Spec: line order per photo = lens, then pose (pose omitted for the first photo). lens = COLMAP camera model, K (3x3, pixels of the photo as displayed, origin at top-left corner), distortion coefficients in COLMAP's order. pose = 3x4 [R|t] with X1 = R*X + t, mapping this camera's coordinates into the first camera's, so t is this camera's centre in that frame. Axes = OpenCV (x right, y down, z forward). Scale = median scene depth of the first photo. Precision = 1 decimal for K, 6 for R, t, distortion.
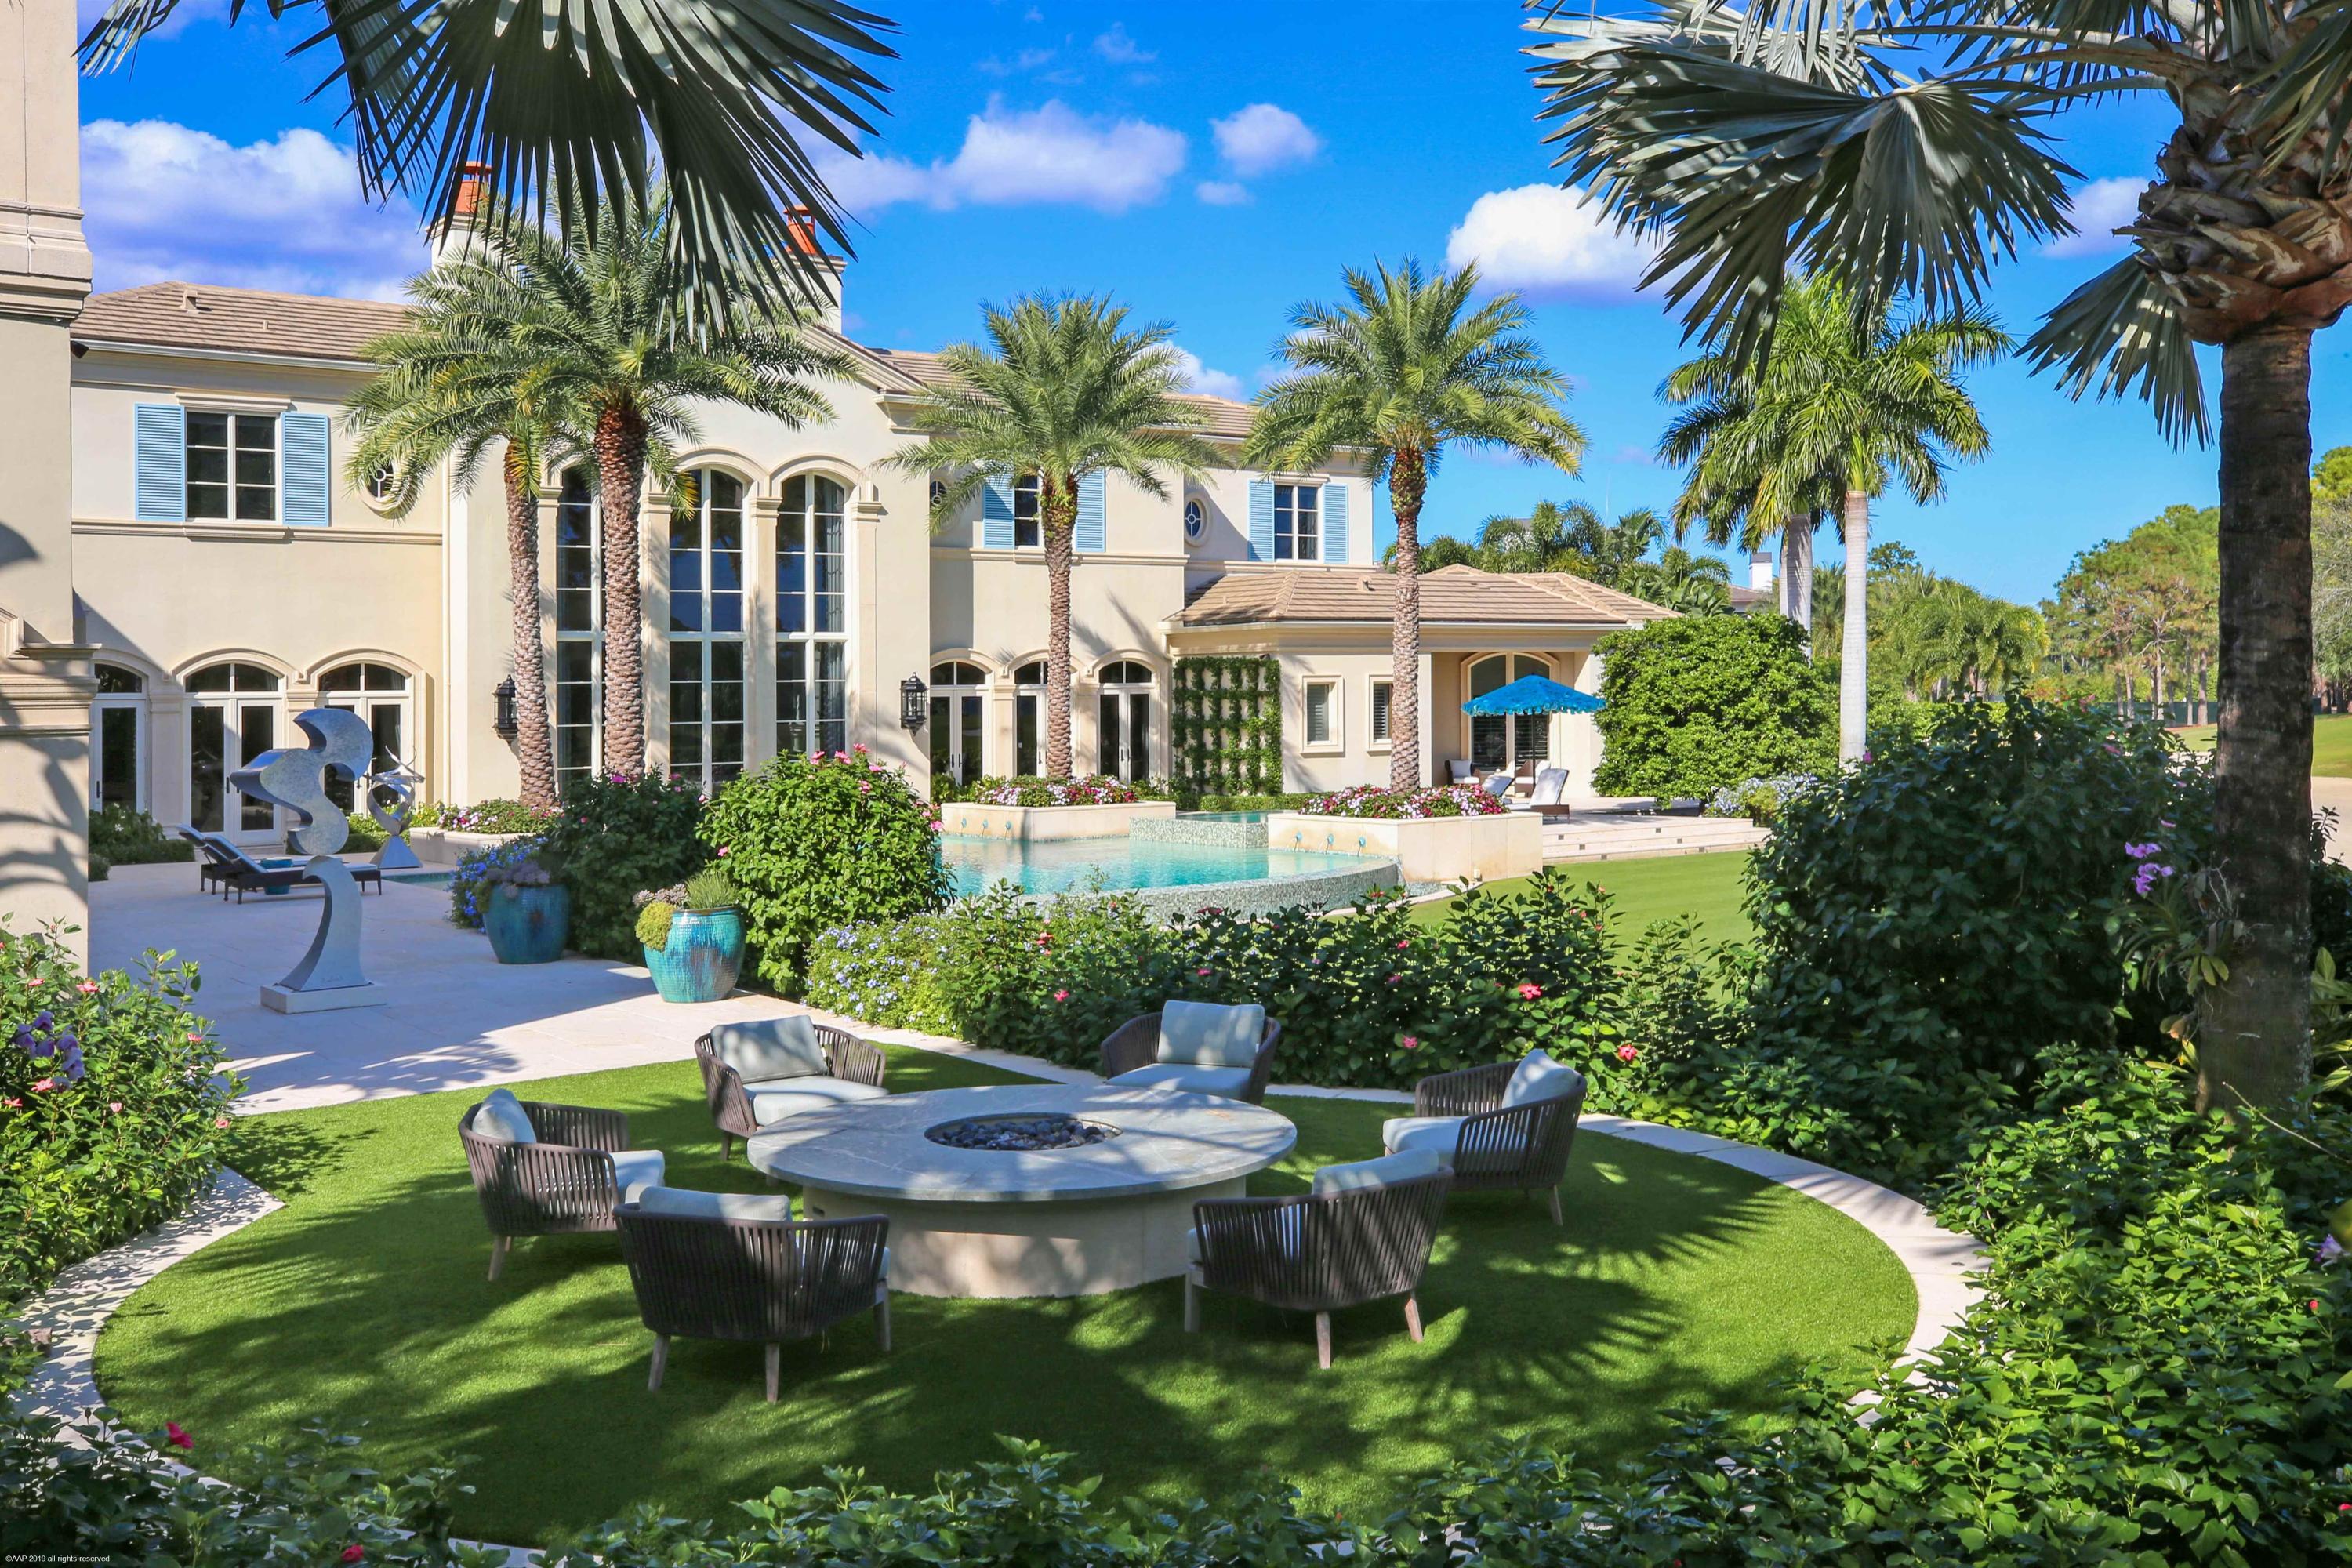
lens RADIAL K [[2358.0, 0, 1176.0], [0, 2358.0, 784.0], [0, 0, 1]] dist [0.001519, 0.001992]
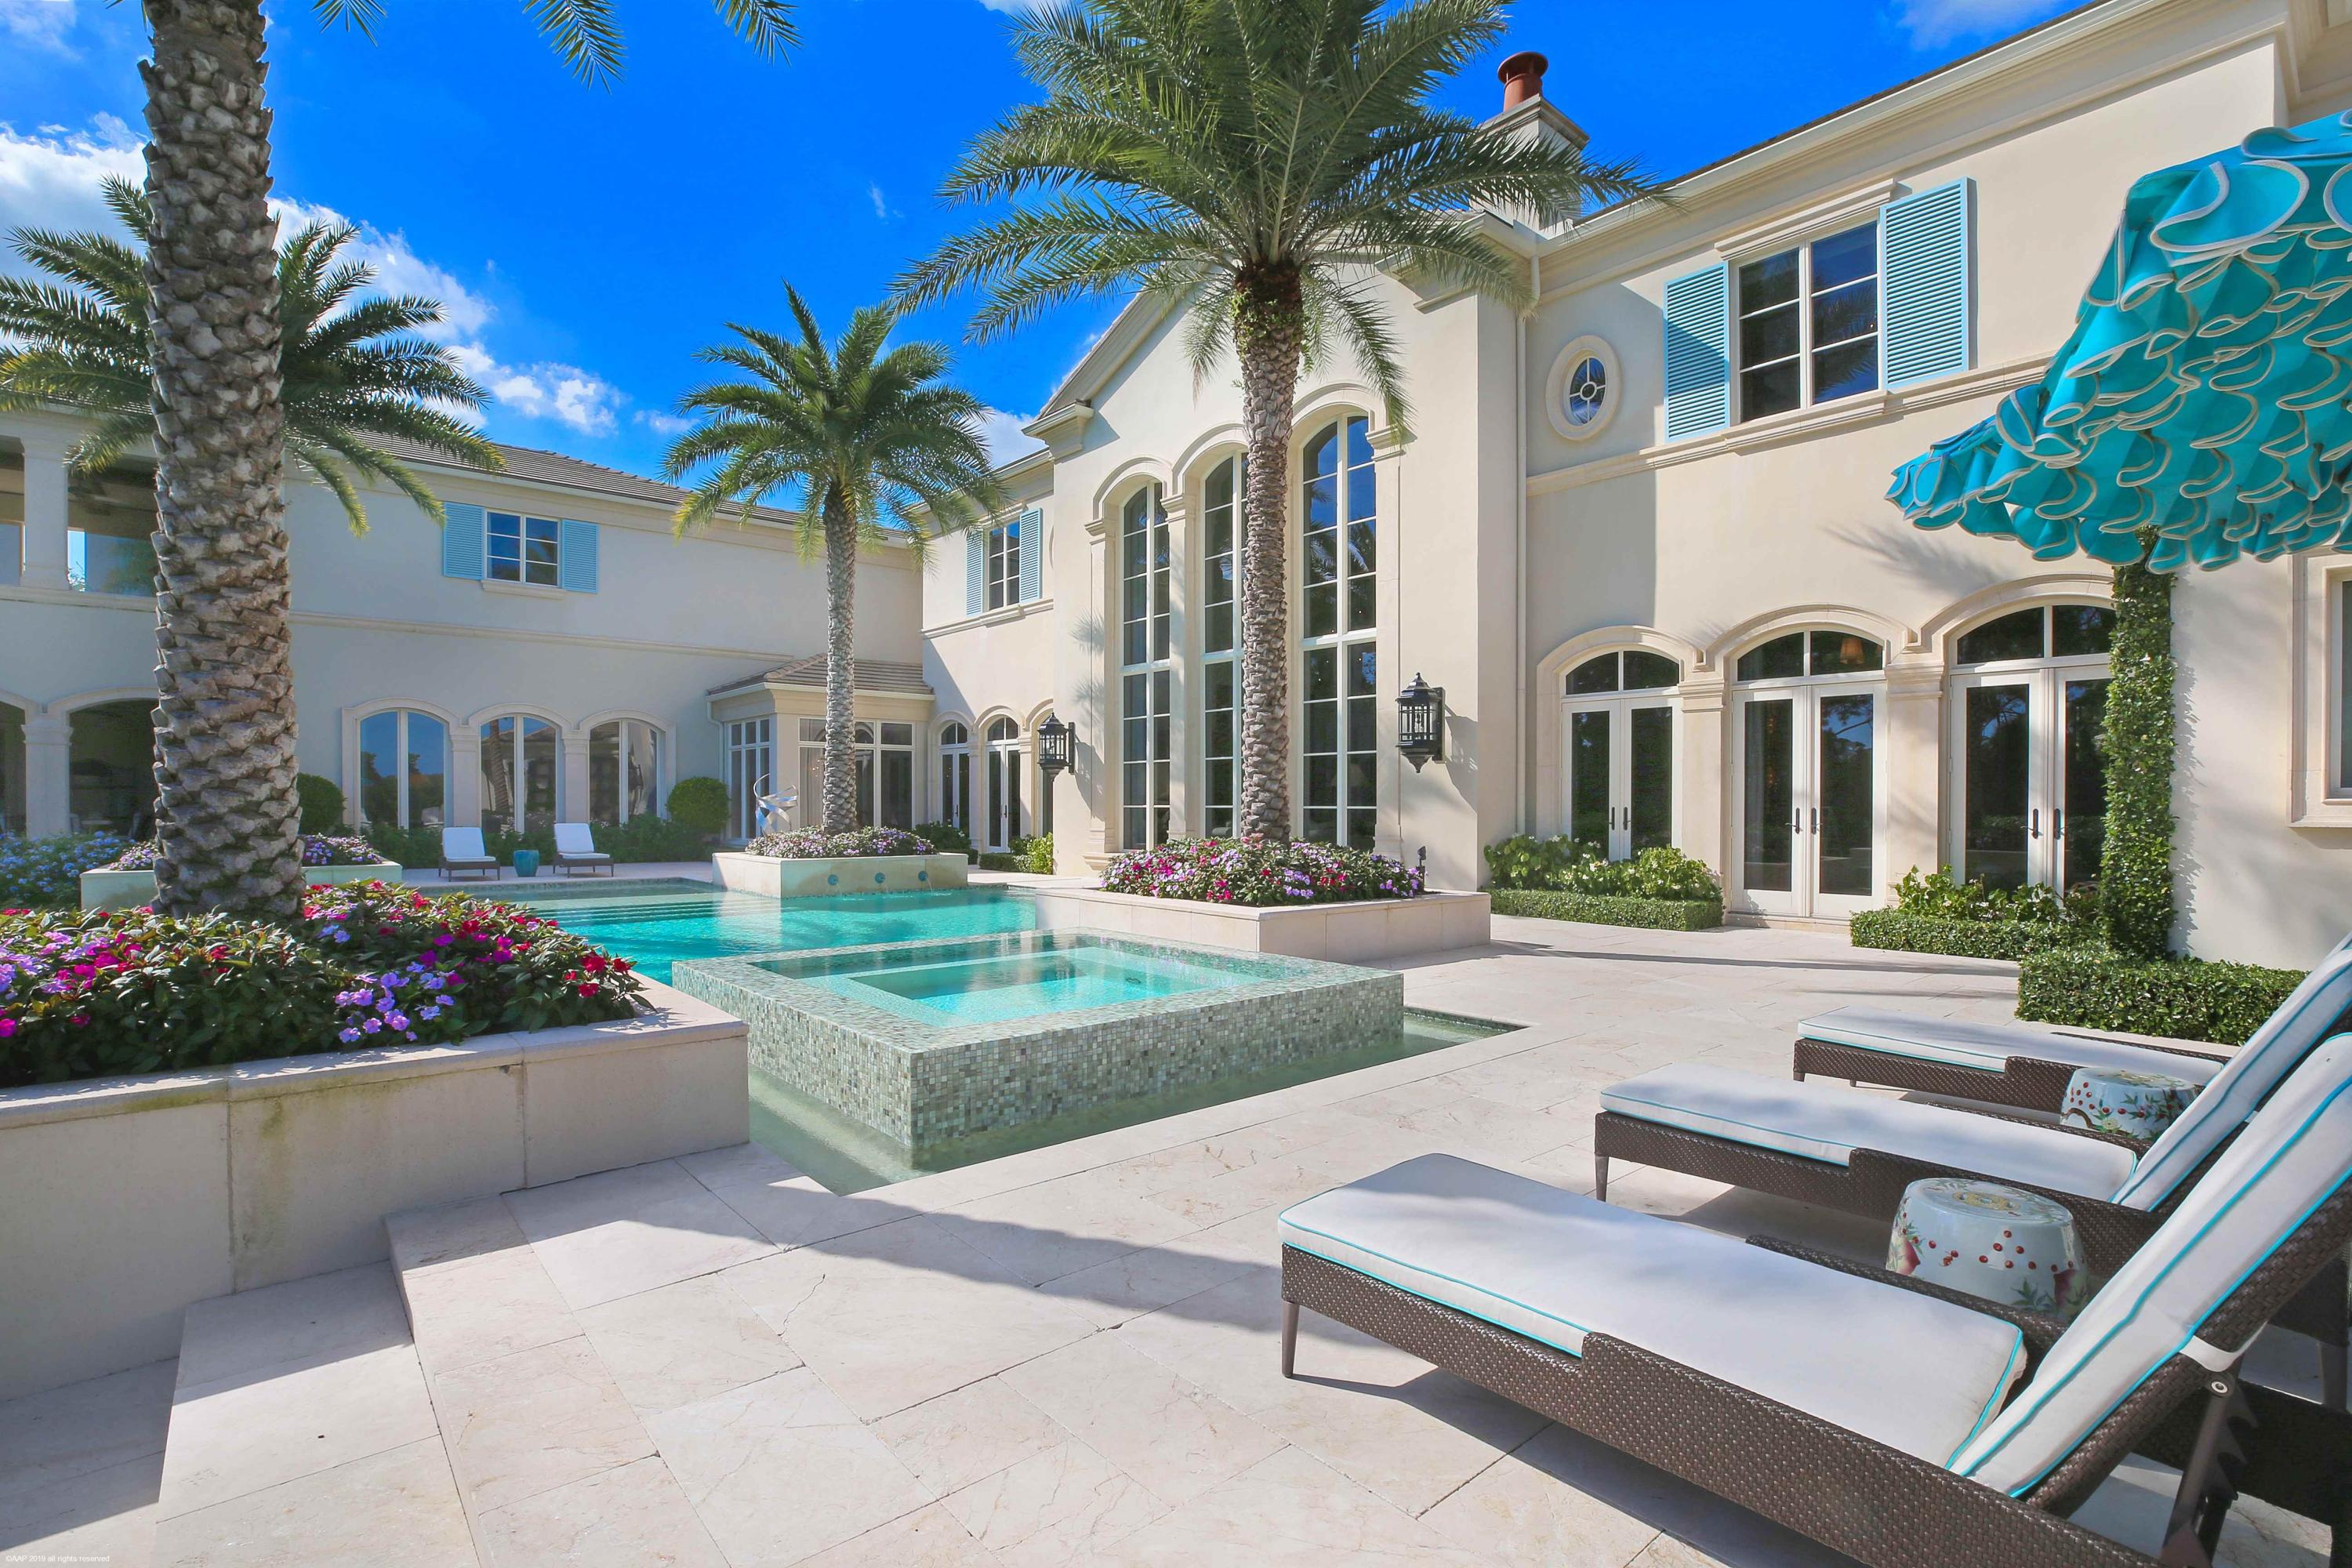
lens RADIAL K [[1090.6, 0, 1176.0], [0, 1090.6, 784.0], [0, 0, 1]] dist [-0.000910, -0.000064]
pose [[0.064392, -0.009893, -0.997876, 0.180009], [-0.052126, 0.998552, -0.013263, -0.010204], [0.996562, 0.052870, 0.063783, 0.931771]]
